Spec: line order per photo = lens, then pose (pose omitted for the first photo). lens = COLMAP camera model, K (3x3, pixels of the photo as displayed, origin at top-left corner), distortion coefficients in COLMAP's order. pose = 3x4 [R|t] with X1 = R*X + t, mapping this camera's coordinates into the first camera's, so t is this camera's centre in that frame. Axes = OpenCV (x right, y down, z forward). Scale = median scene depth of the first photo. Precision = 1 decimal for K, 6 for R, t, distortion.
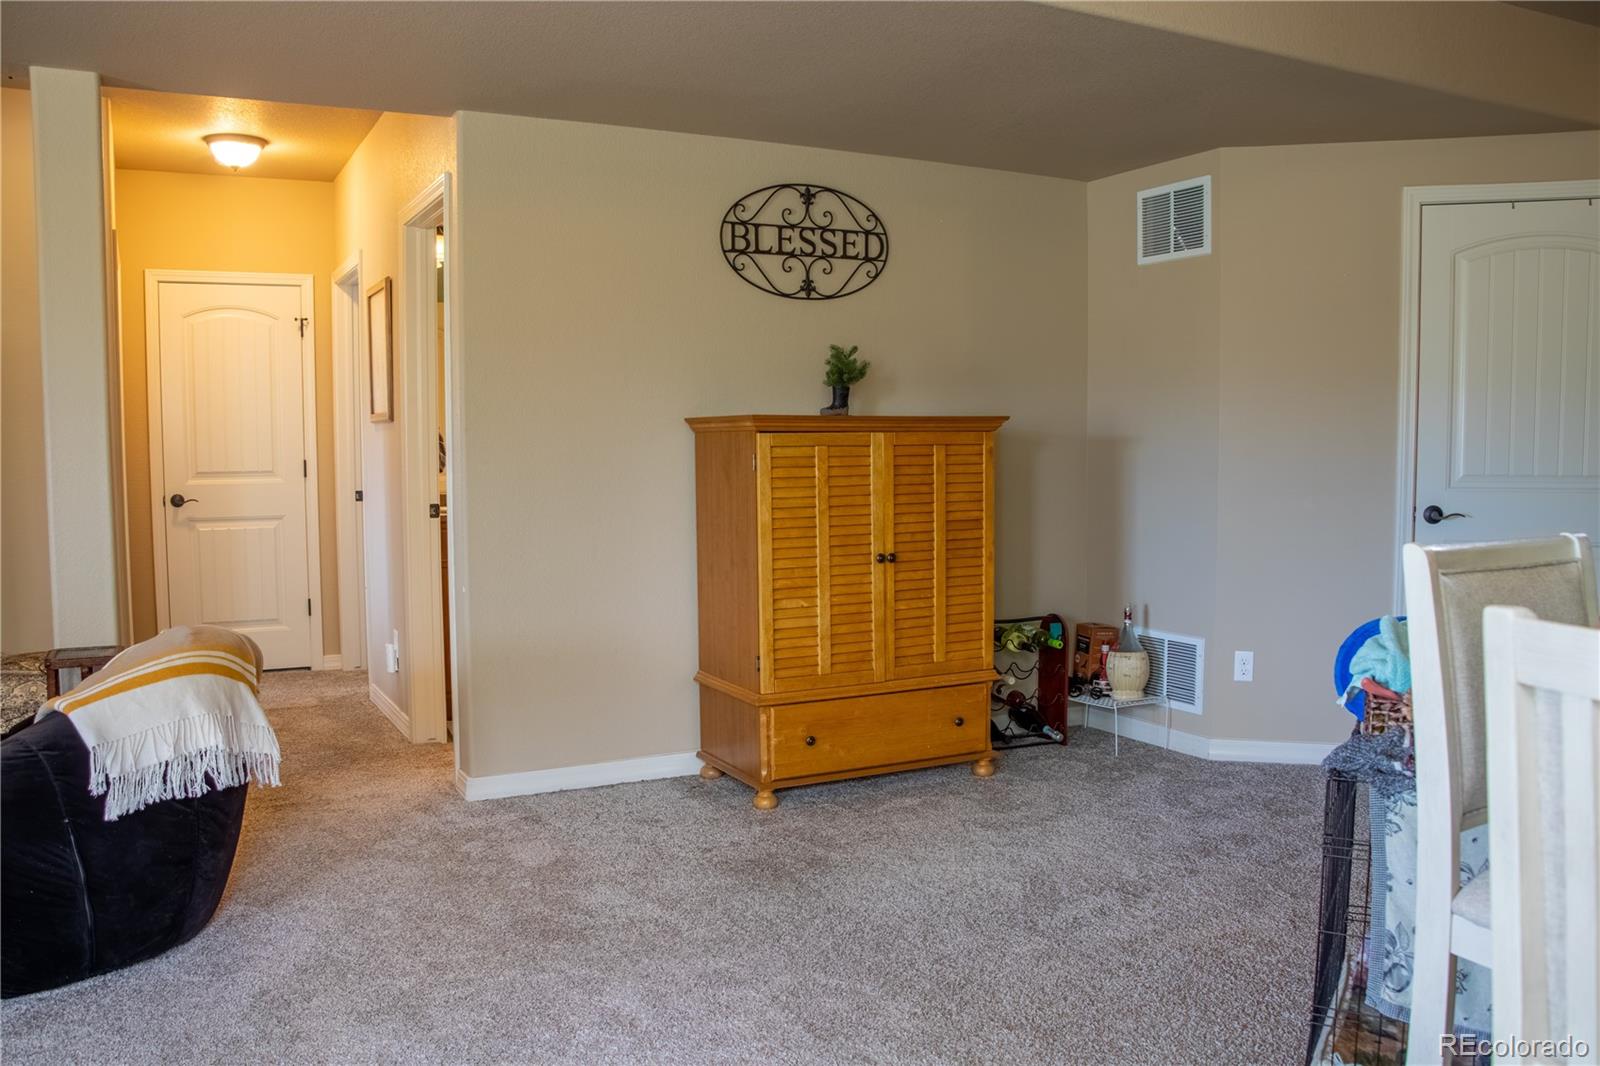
lens RADIAL K [[1304.4, 0, 796.3], [0, 1304.4, 540.6], [0, 0, 1]] dist [-0.173479, 0.139104]
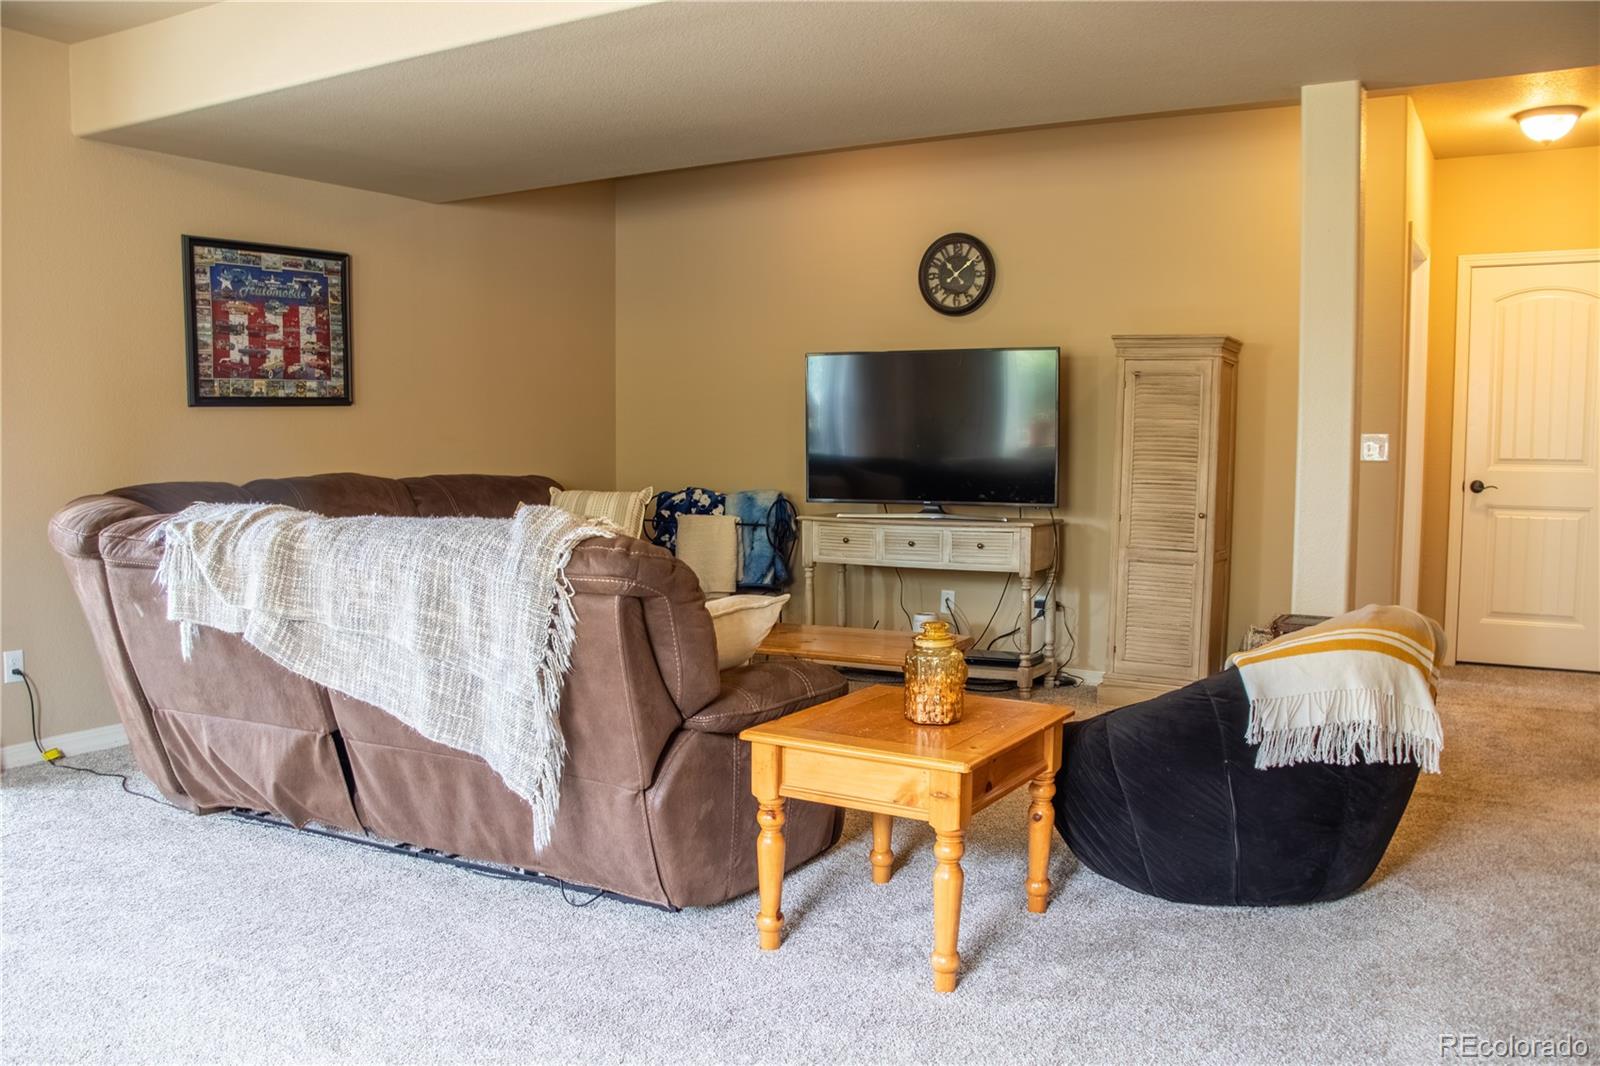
lens RADIAL K [[1304.4, 0, 801.6], [0, 1304.4, 540.7], [0, 0, 1]] dist [-0.173479, 0.139104]
pose [[0.547679, 0.076037, -0.833226, 0.140178], [-0.065534, 0.996701, 0.047880, -0.004313], [0.834118, 0.028382, 0.550855, 0.031894]]
